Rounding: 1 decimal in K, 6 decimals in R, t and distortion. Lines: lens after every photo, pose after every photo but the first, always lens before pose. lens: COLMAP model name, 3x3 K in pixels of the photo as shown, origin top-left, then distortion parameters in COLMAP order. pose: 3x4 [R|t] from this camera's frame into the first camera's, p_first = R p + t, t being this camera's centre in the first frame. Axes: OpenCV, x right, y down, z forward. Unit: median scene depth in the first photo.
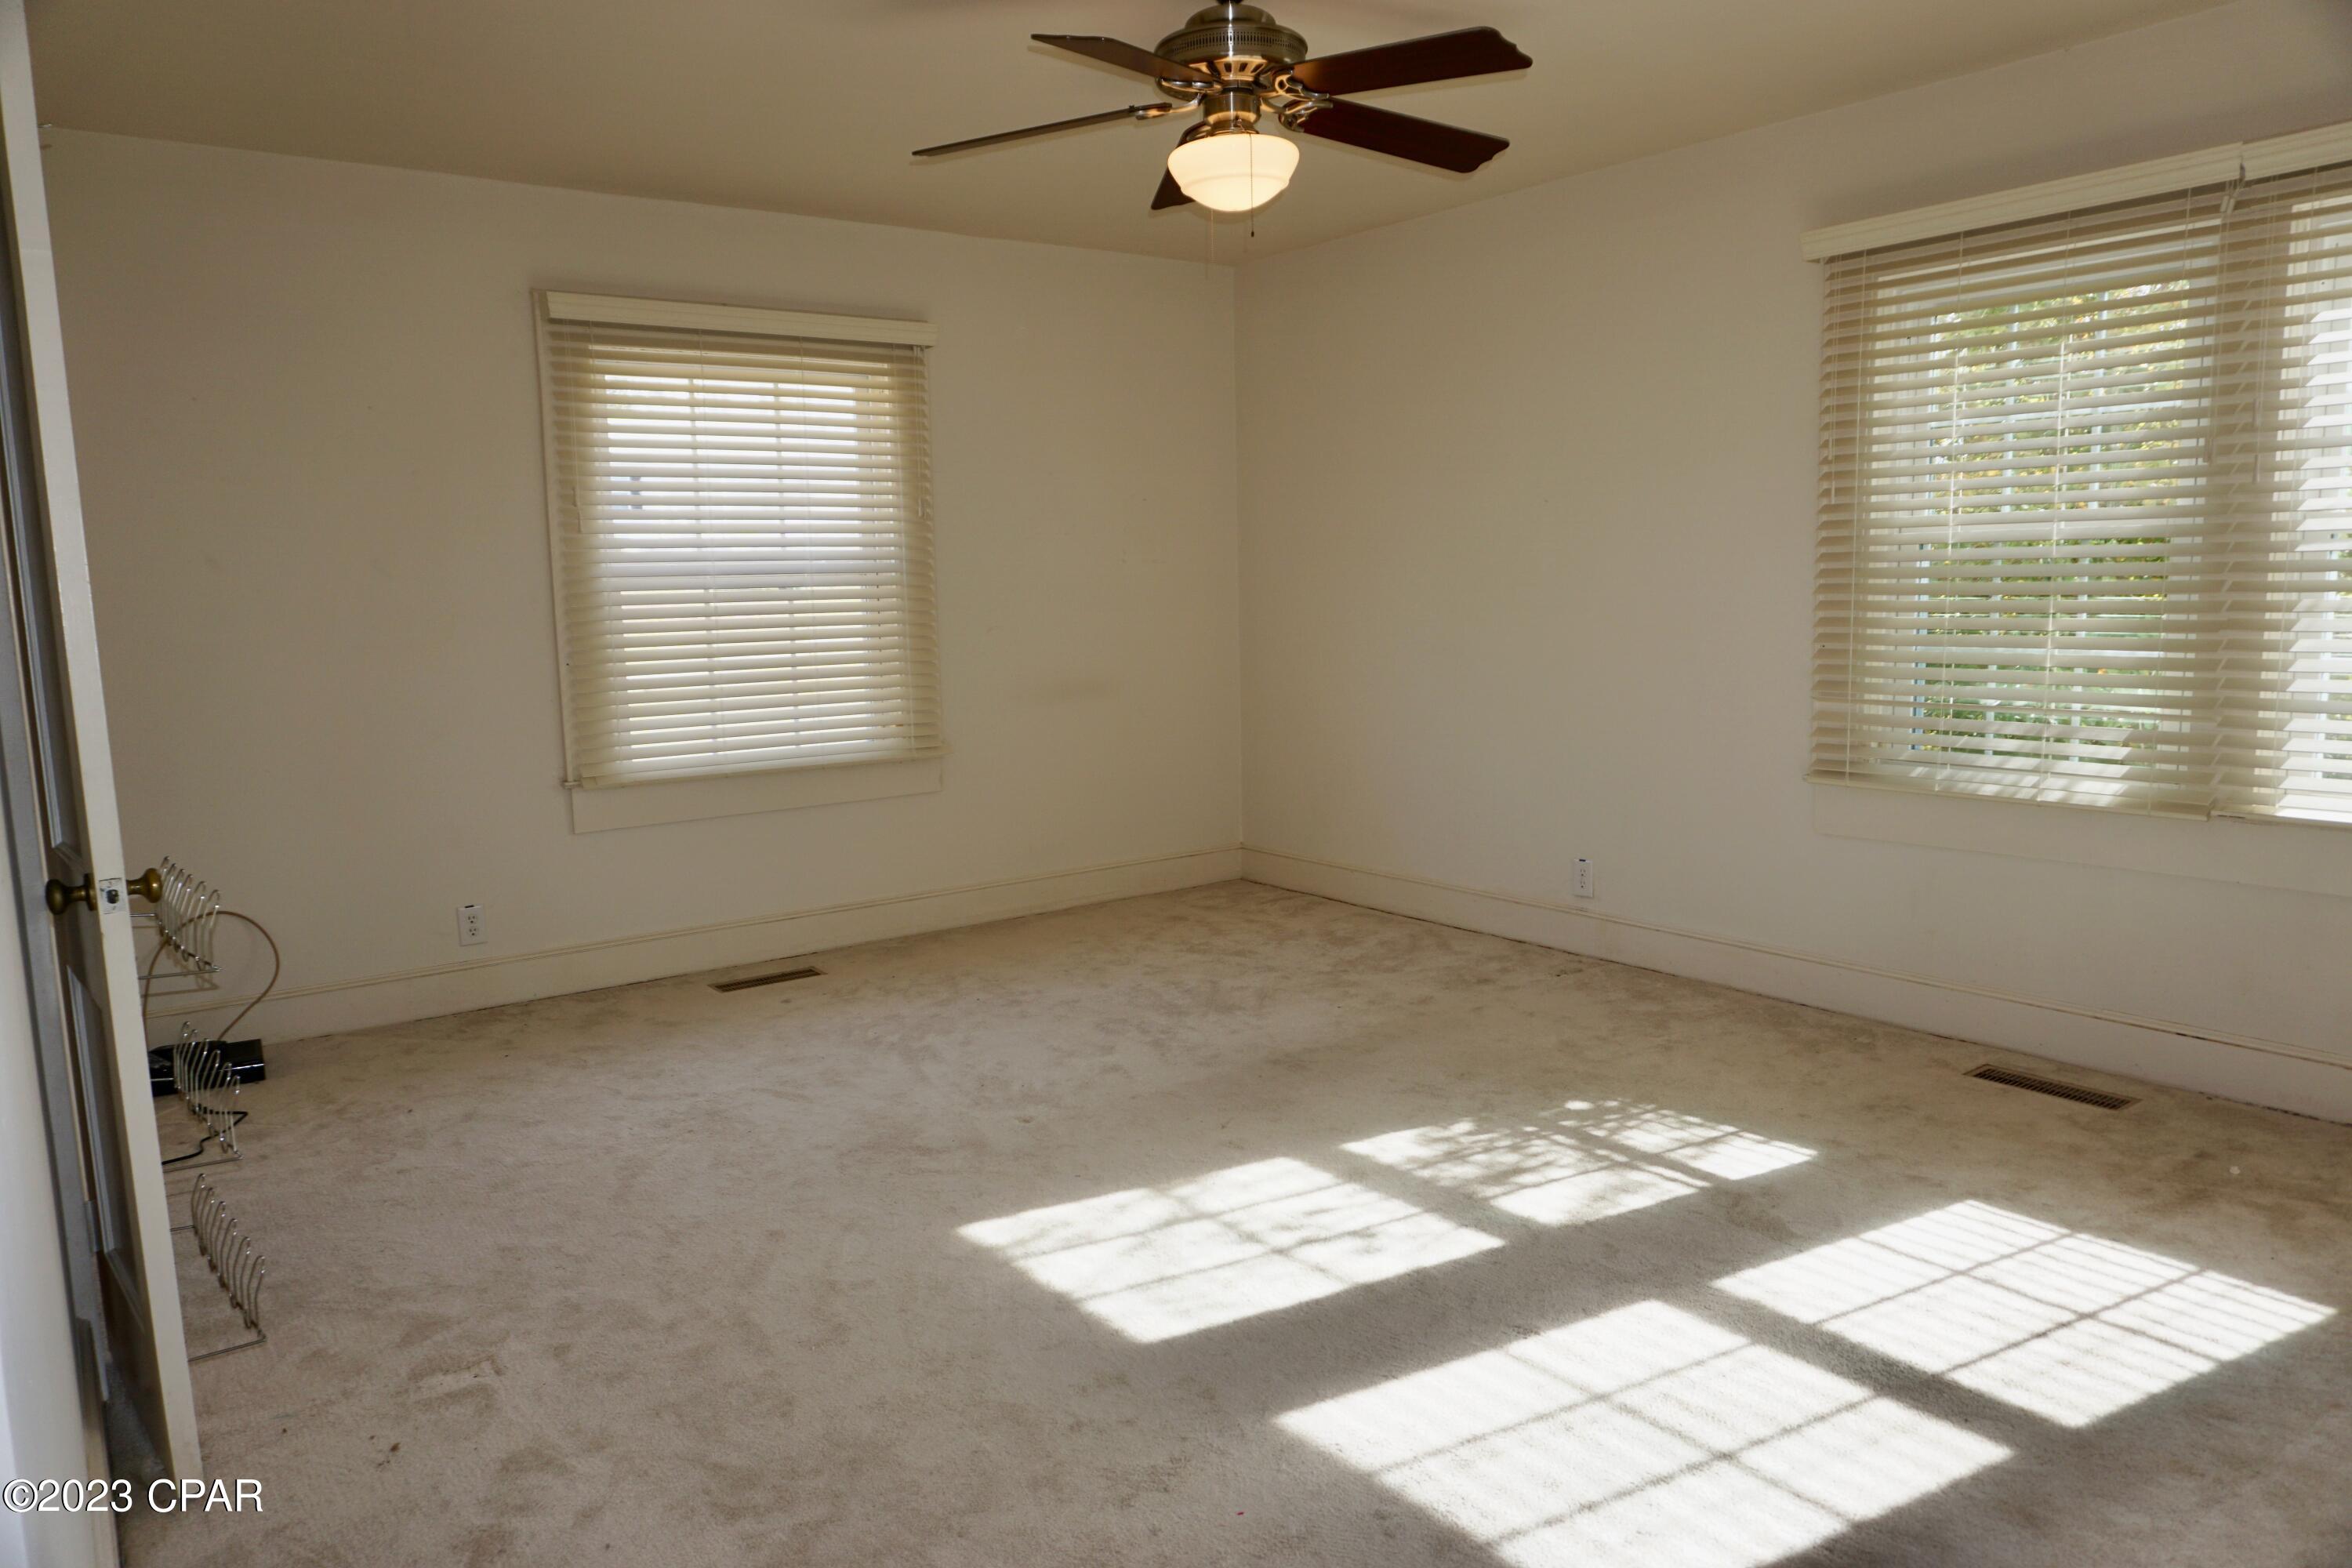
lens RADIAL K [[1558.1, 0, 1173.8], [0, 1558.1, 784.5], [0, 0, 1]] dist [-0.046358, 0.030540]
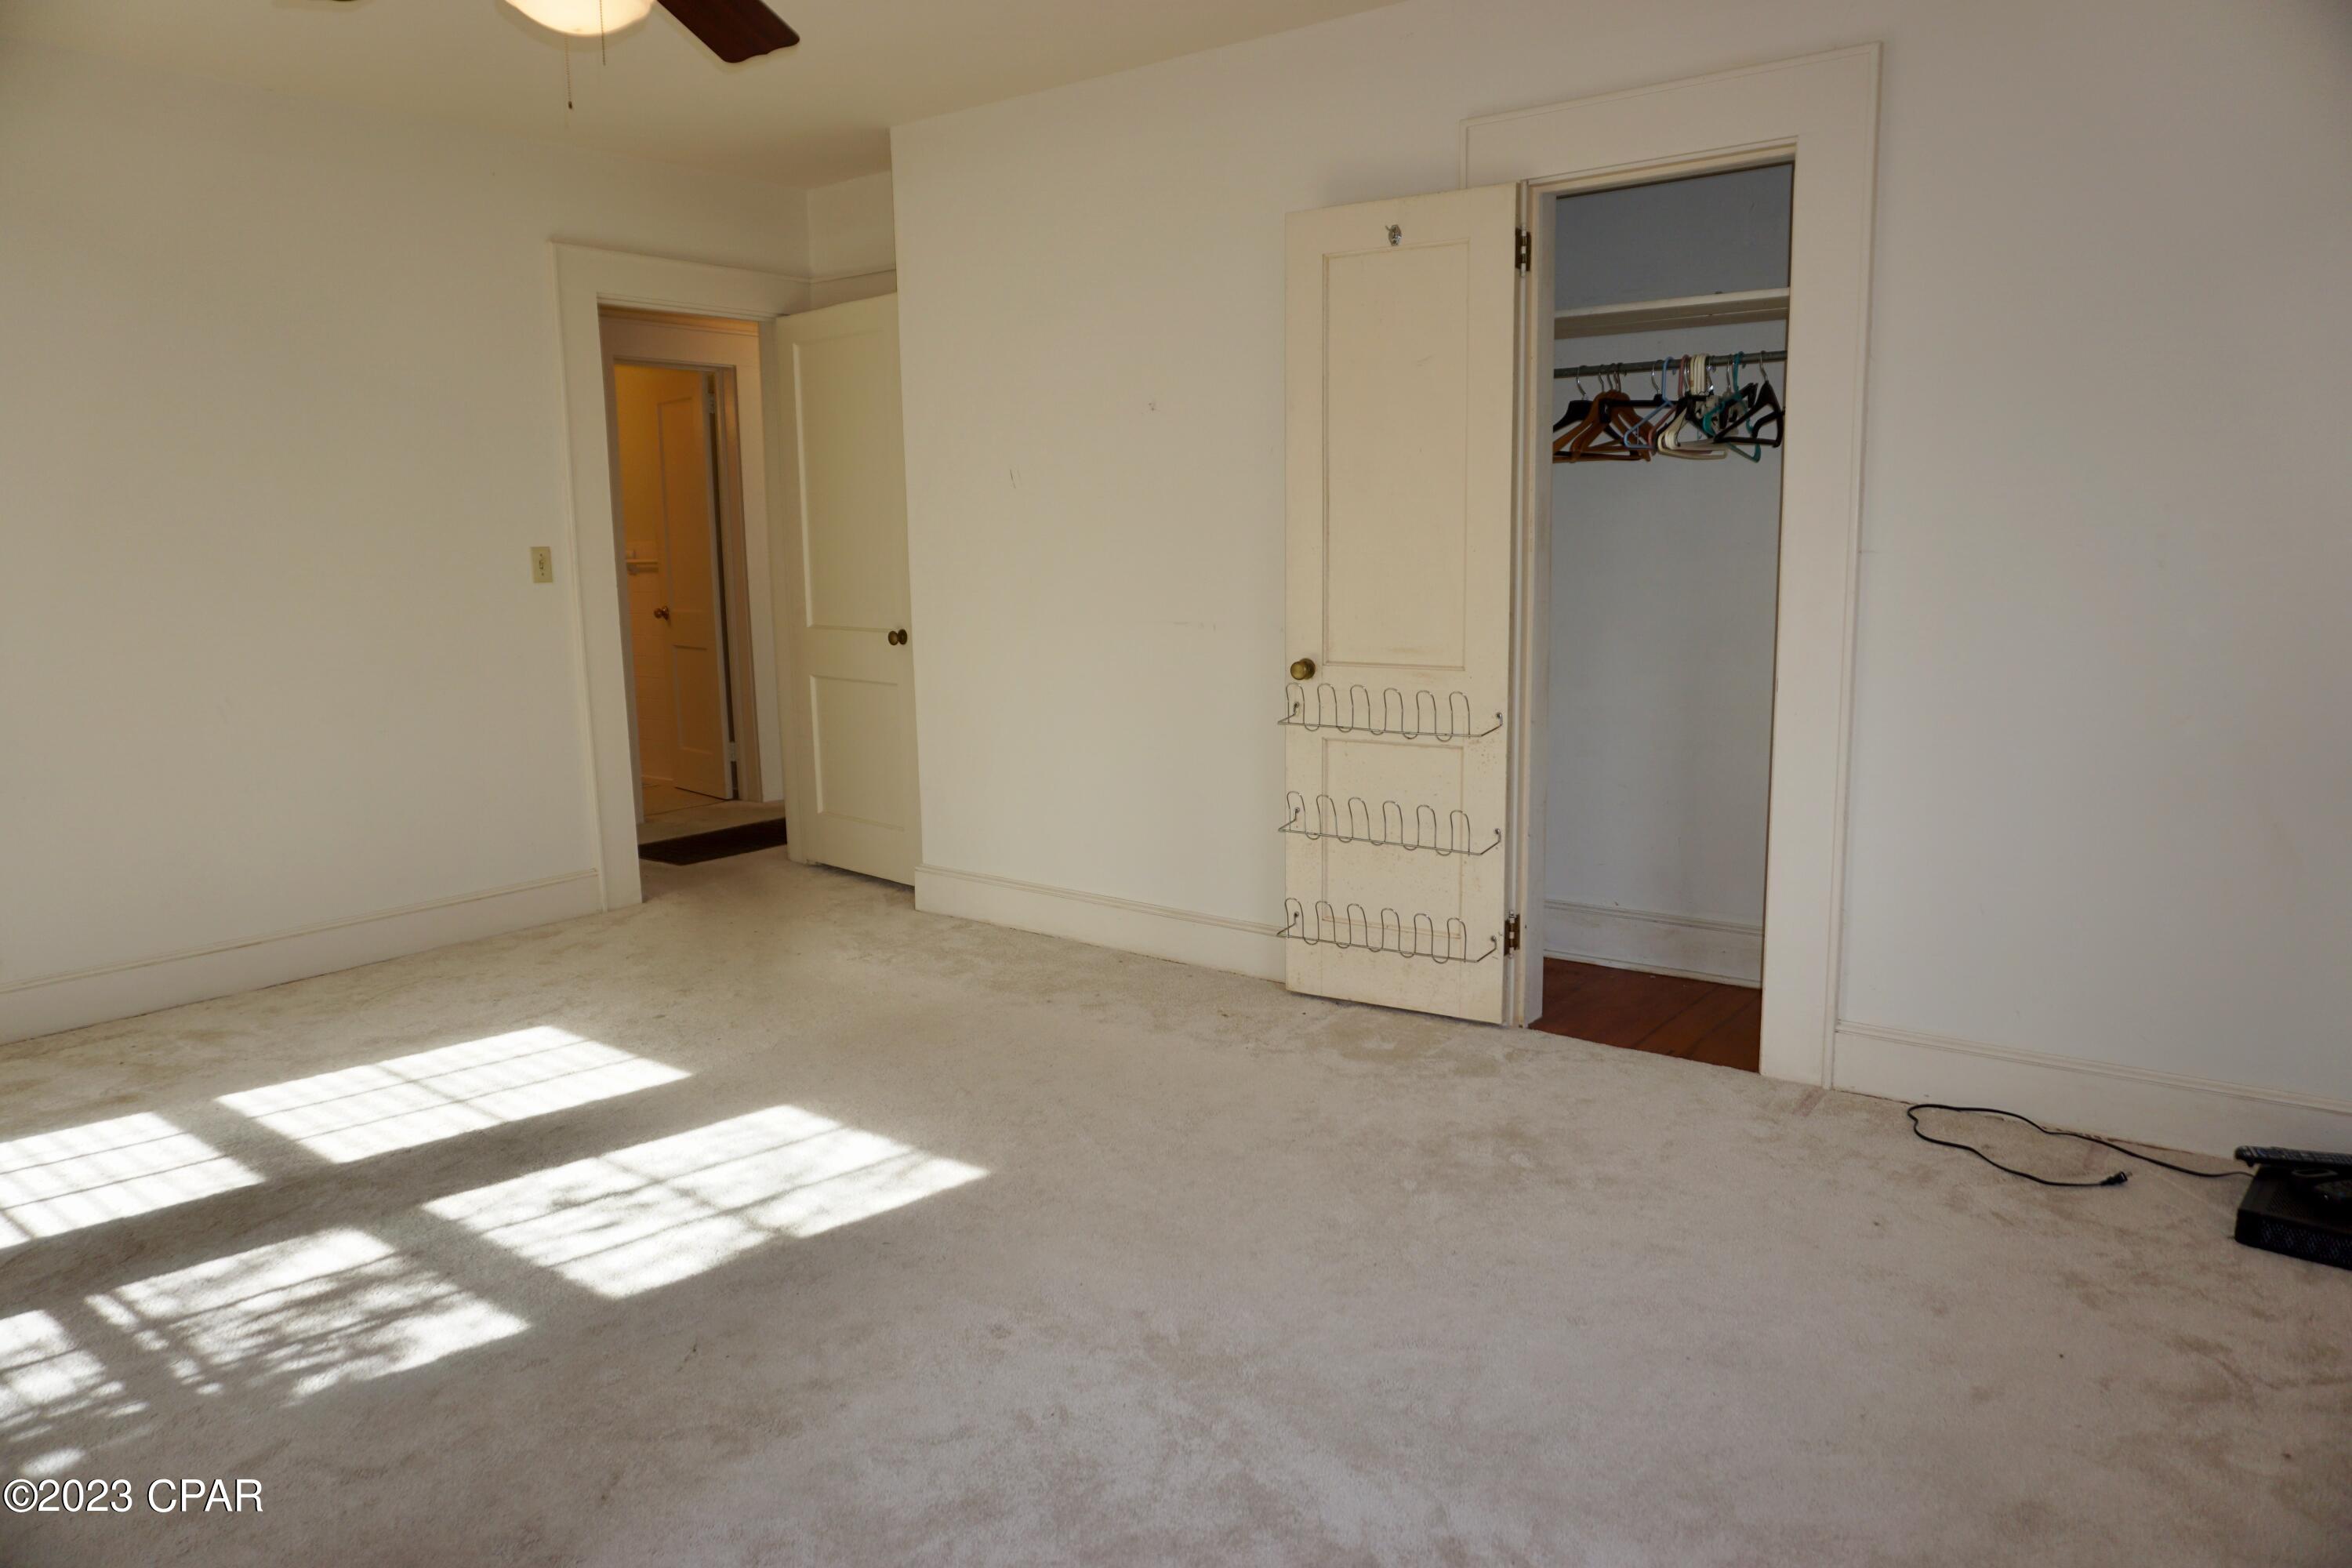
lens RADIAL K [[1558.1, 0, 1172.5], [0, 1558.1, 788.0], [0, 0, 1]] dist [-0.046358, 0.030540]
pose [[-0.962783, 0.080377, -0.258047, -0.015813], [0.002550, 0.957414, 0.288706, -0.224551], [0.270264, 0.277303, -0.921987, 1.789646]]
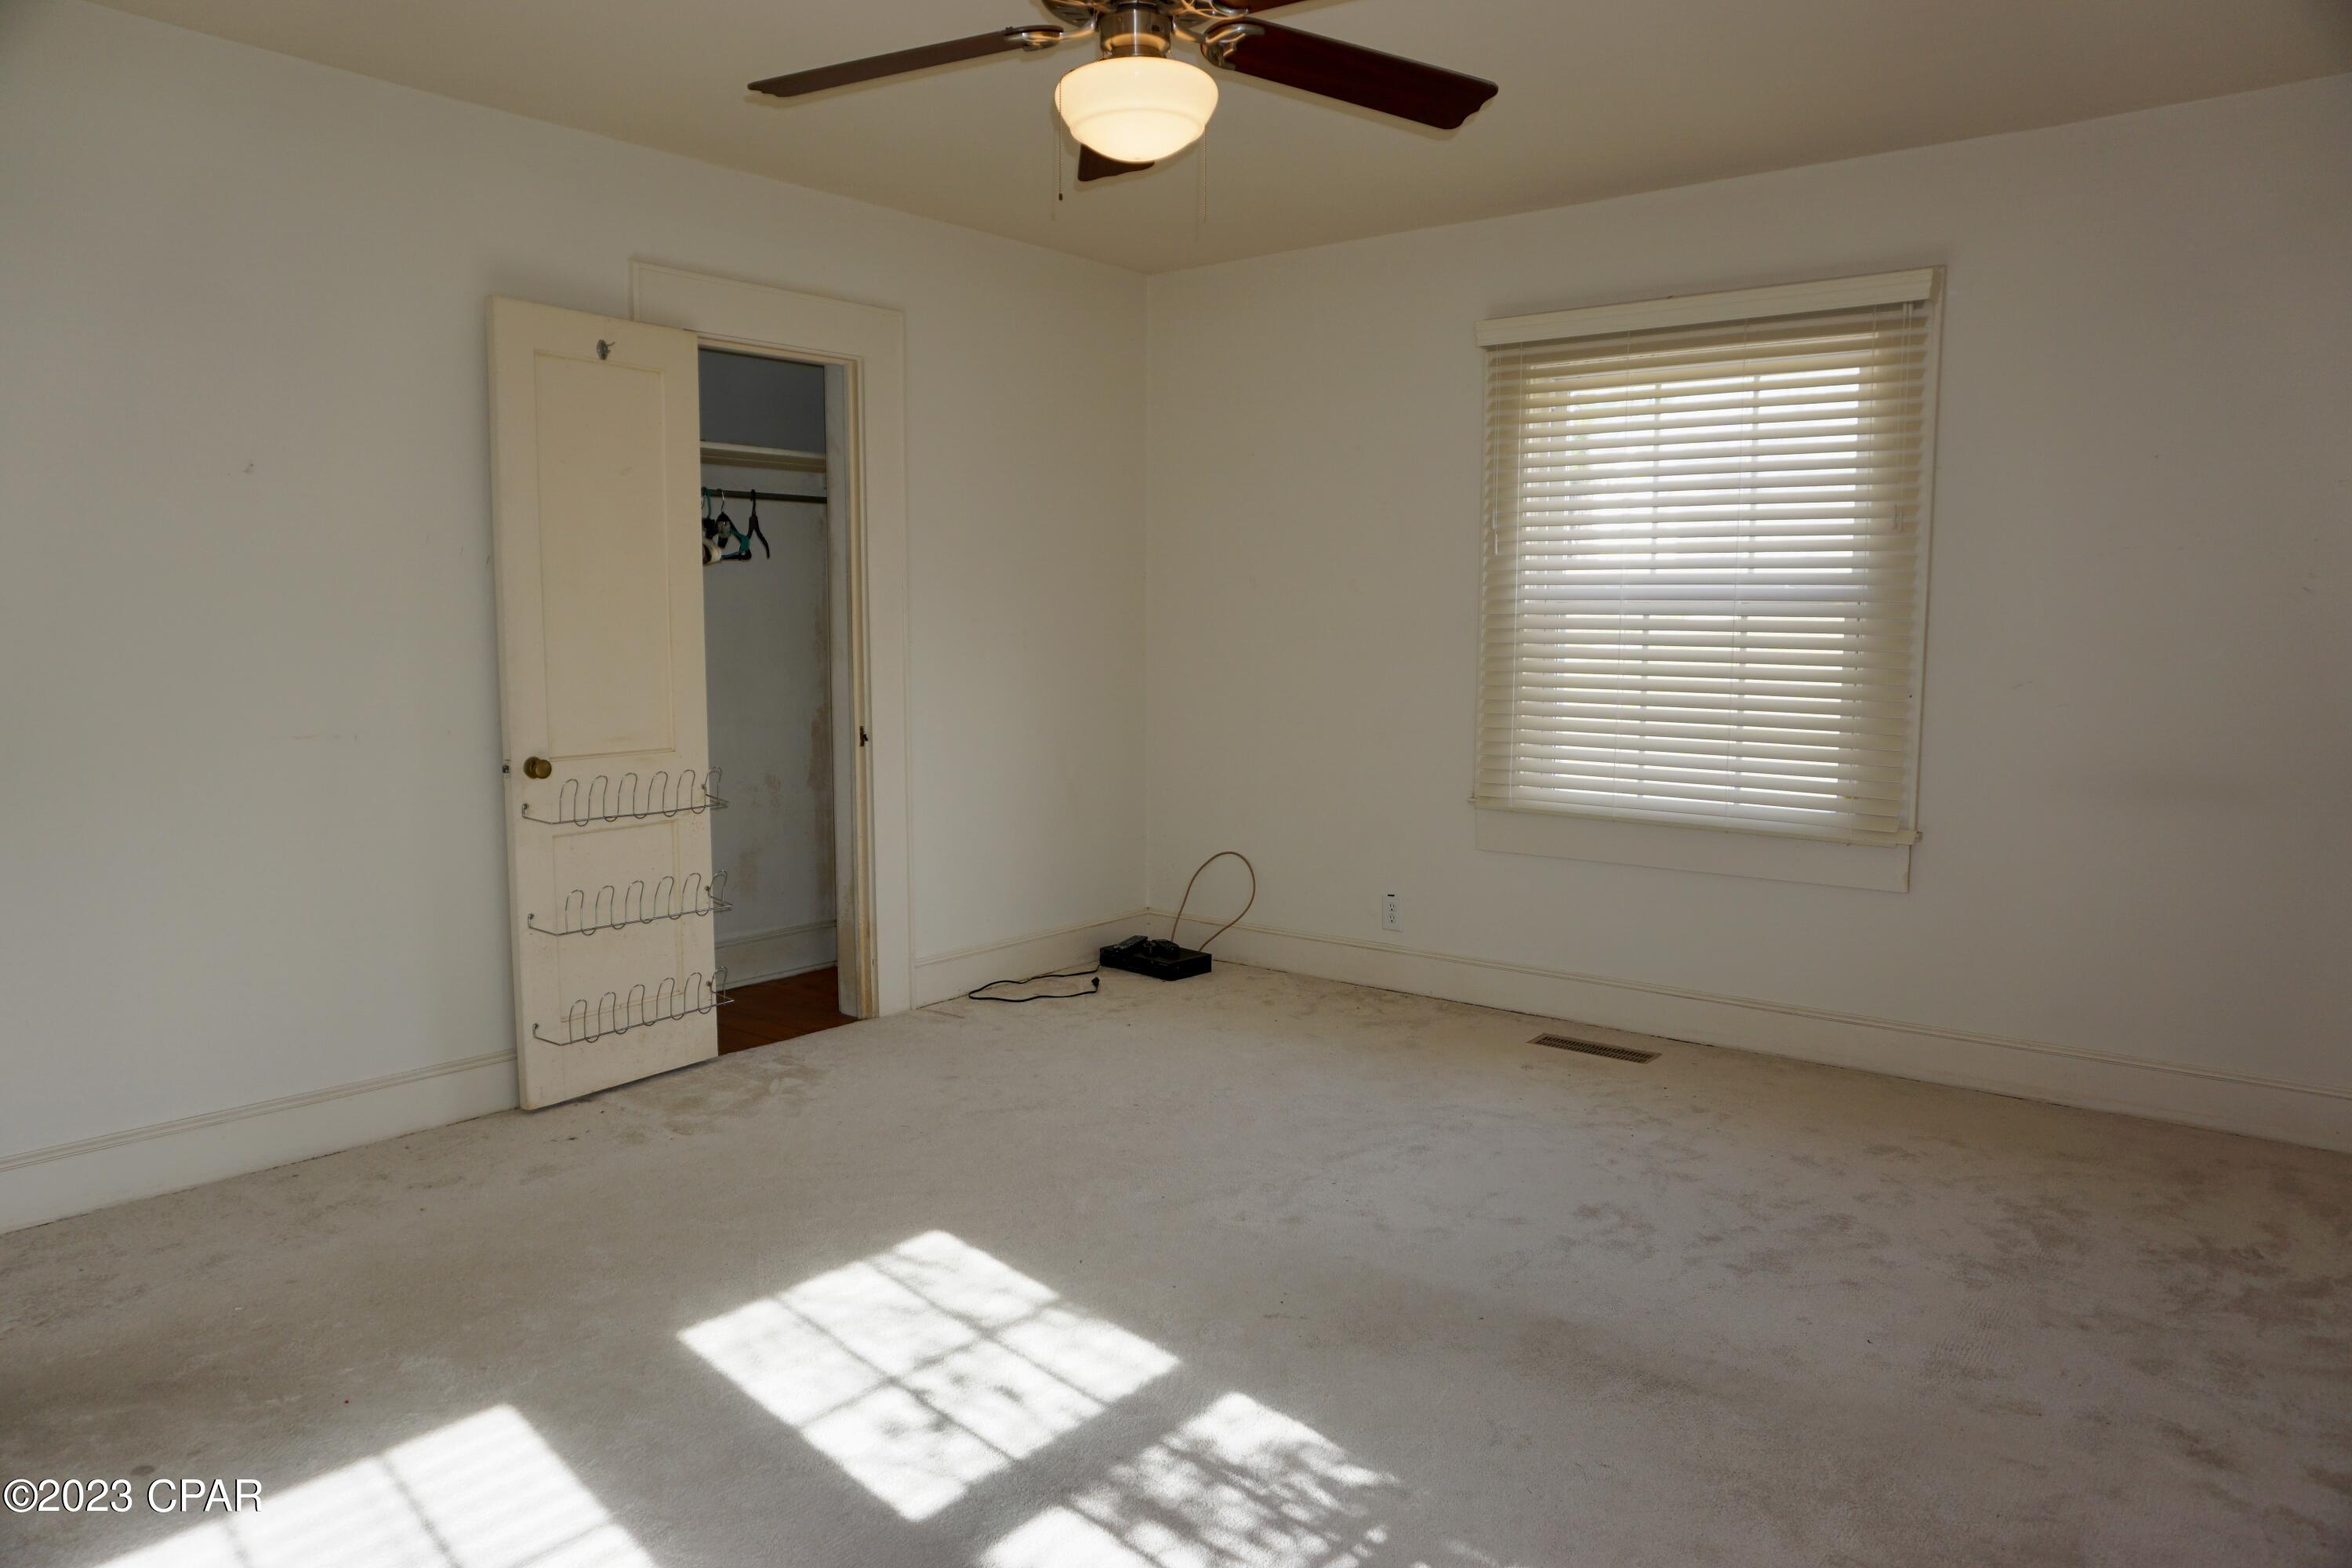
lens RADIAL K [[1558.1, 0, 1168.5], [0, 1558.1, 778.6], [0, 0, 1]] dist [-0.046358, 0.030540]
pose [[0.249217, 0.124120, -0.960461, 0.821934], [-0.134782, 0.986547, 0.092518, -0.124441], [0.959023, 0.106396, 0.262594, 0.802941]]
